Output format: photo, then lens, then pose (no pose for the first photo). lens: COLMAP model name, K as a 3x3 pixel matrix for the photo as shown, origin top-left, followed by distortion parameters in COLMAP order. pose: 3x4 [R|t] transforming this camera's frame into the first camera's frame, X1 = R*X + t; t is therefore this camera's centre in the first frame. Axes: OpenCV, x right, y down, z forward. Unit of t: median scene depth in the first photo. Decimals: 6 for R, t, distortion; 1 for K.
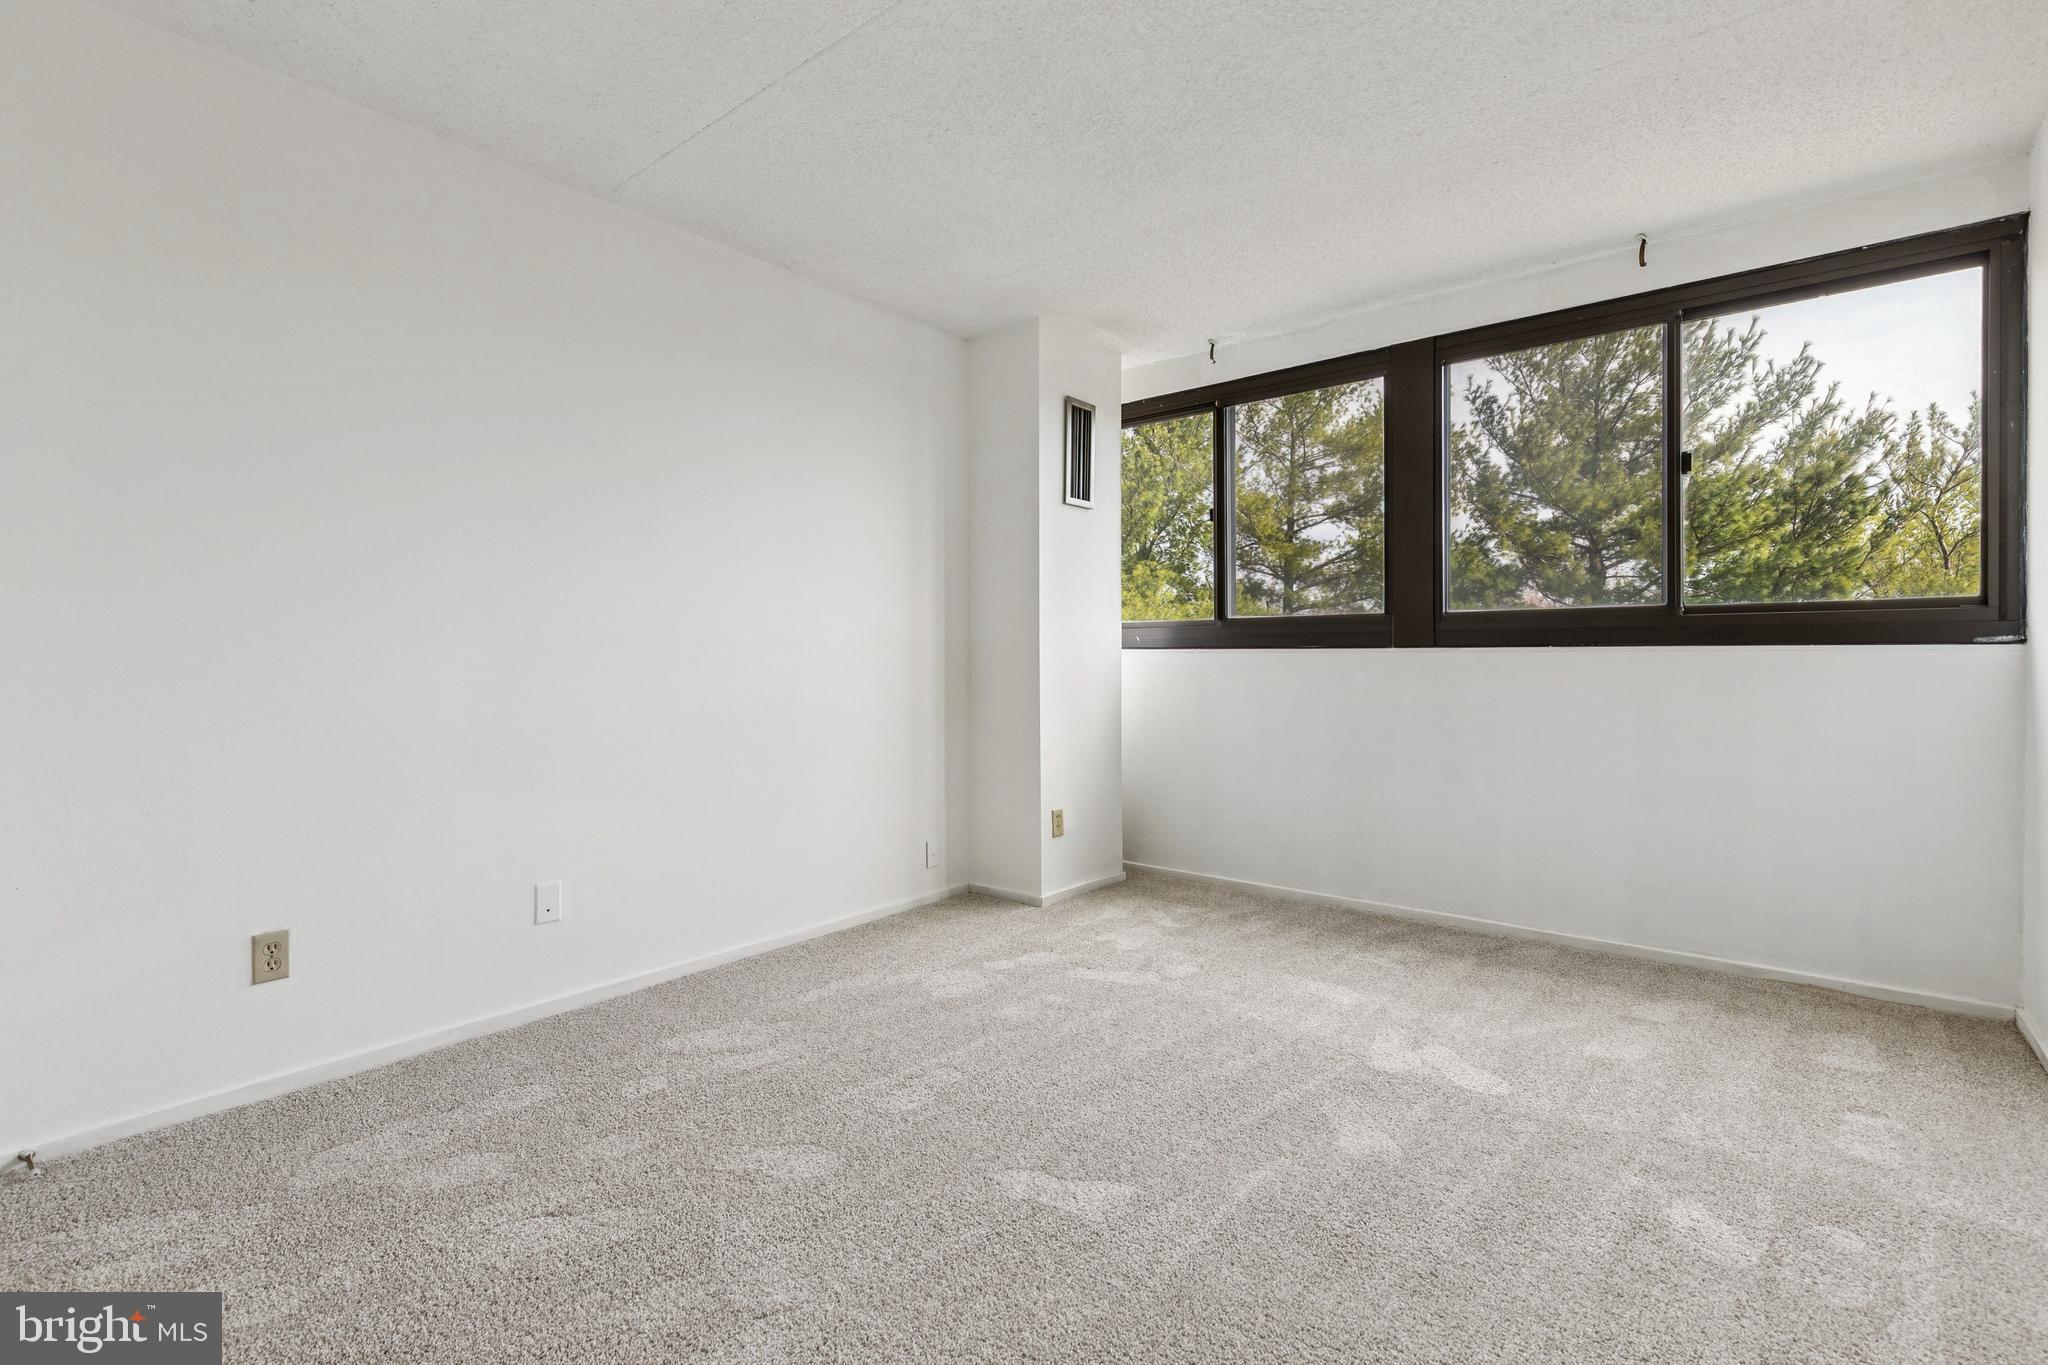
lens RADIAL K [[905.6, 0, 1024.0], [0, 905.6, 682.5], [0, 0, 1]] dist [0.002882, 0.000426]
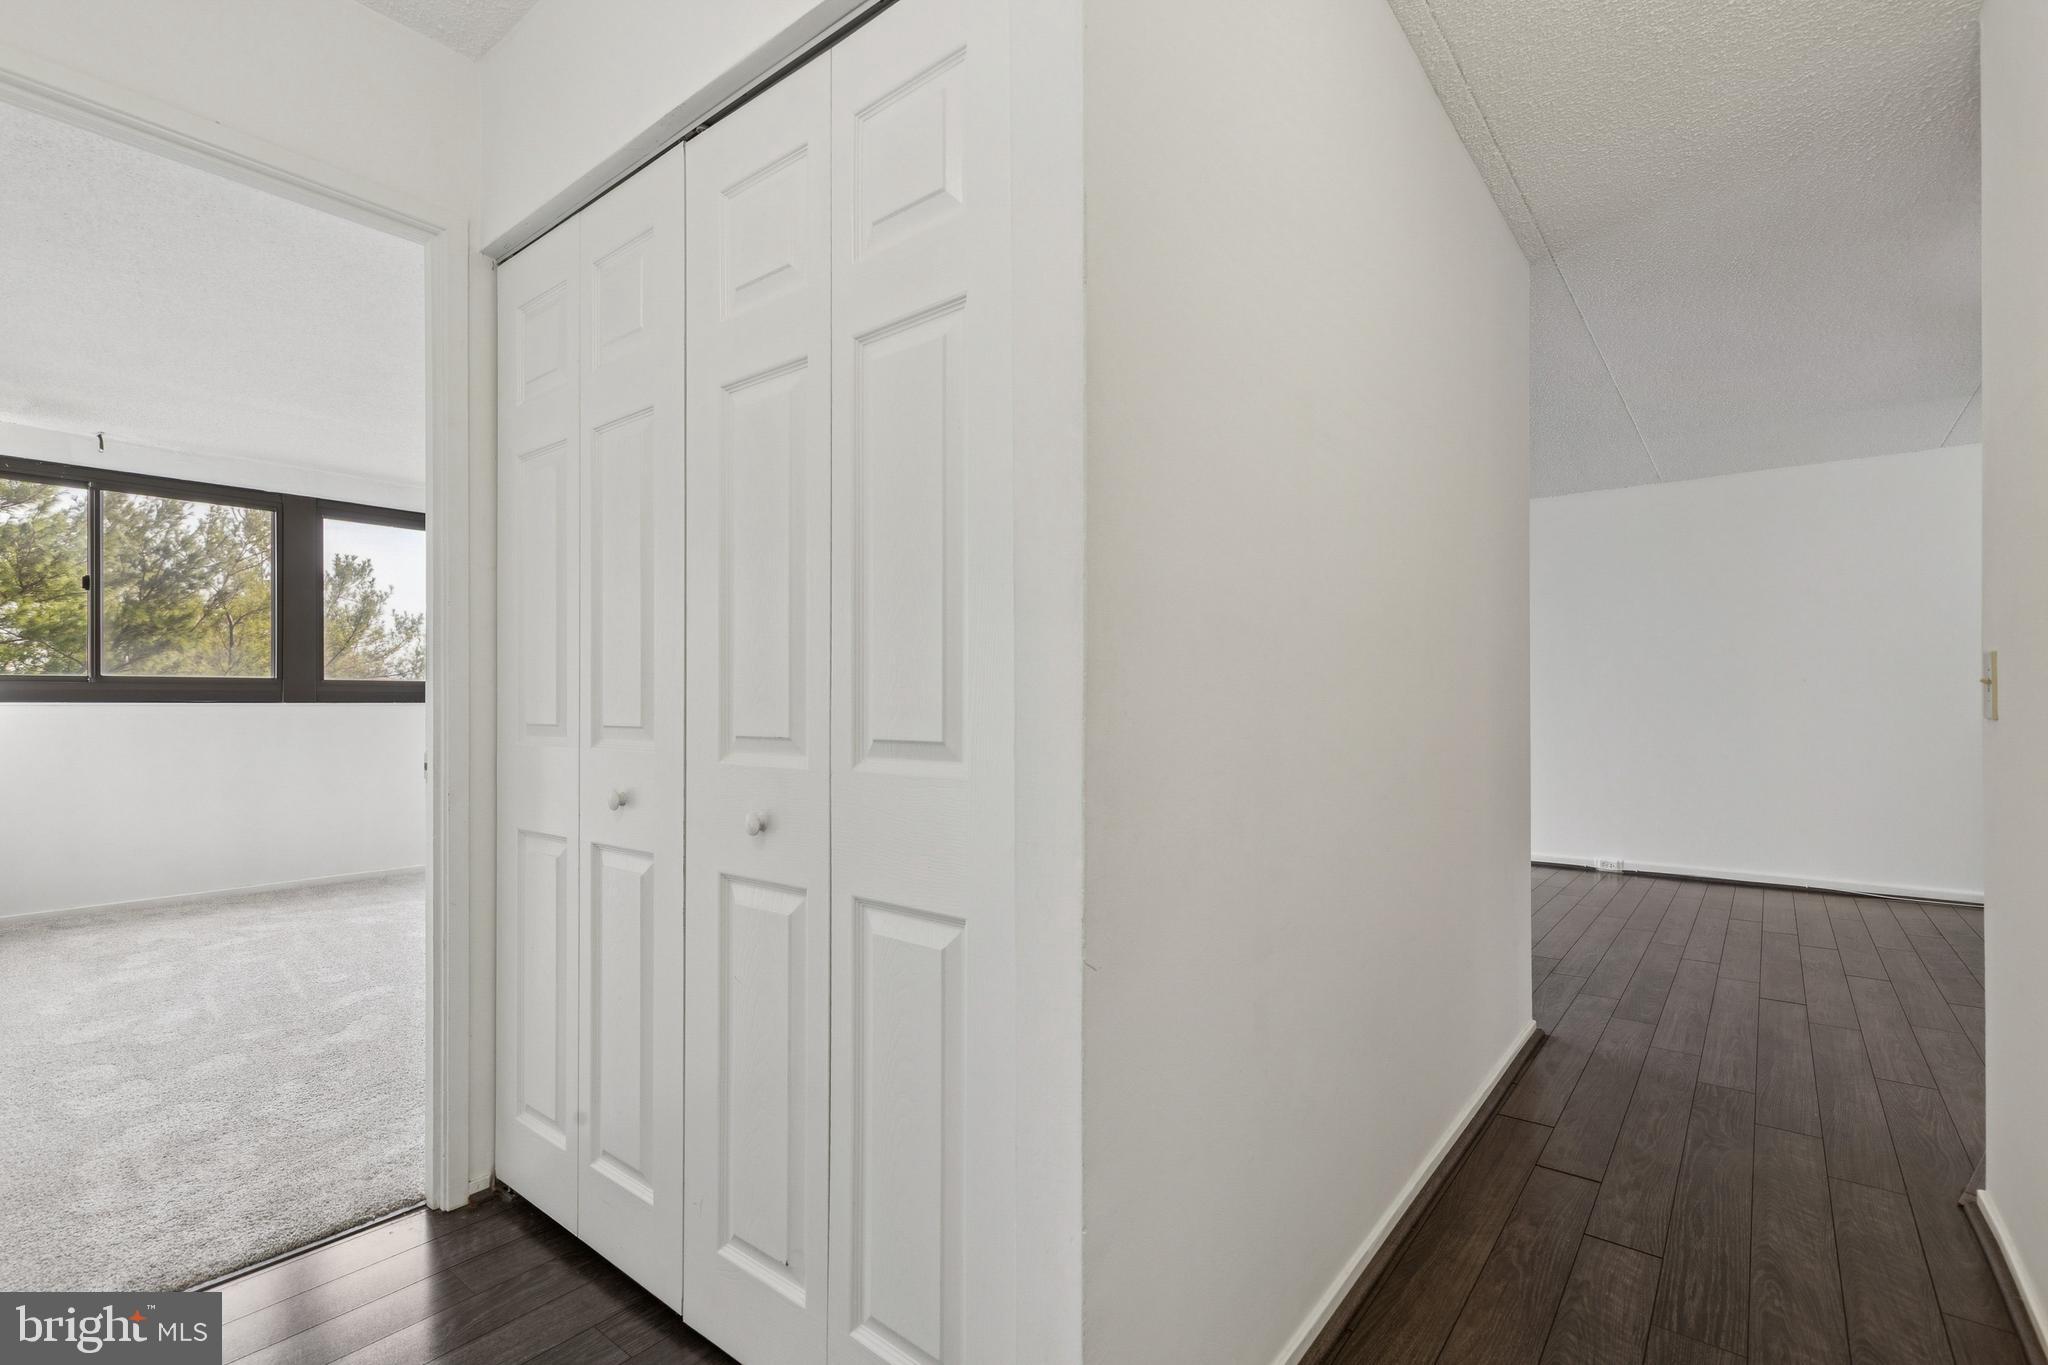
lens RADIAL K [[930.1, 0, 1024.0], [0, 930.1, 682.5], [0, 0, 1]] dist [0.002159, 0.000302]
pose [[-0.030418, 0.015436, 0.999418, -0.991820], [0.038020, 0.999175, -0.014275, -0.001720], [-0.998814, 0.037564, -0.030980, -0.123135]]
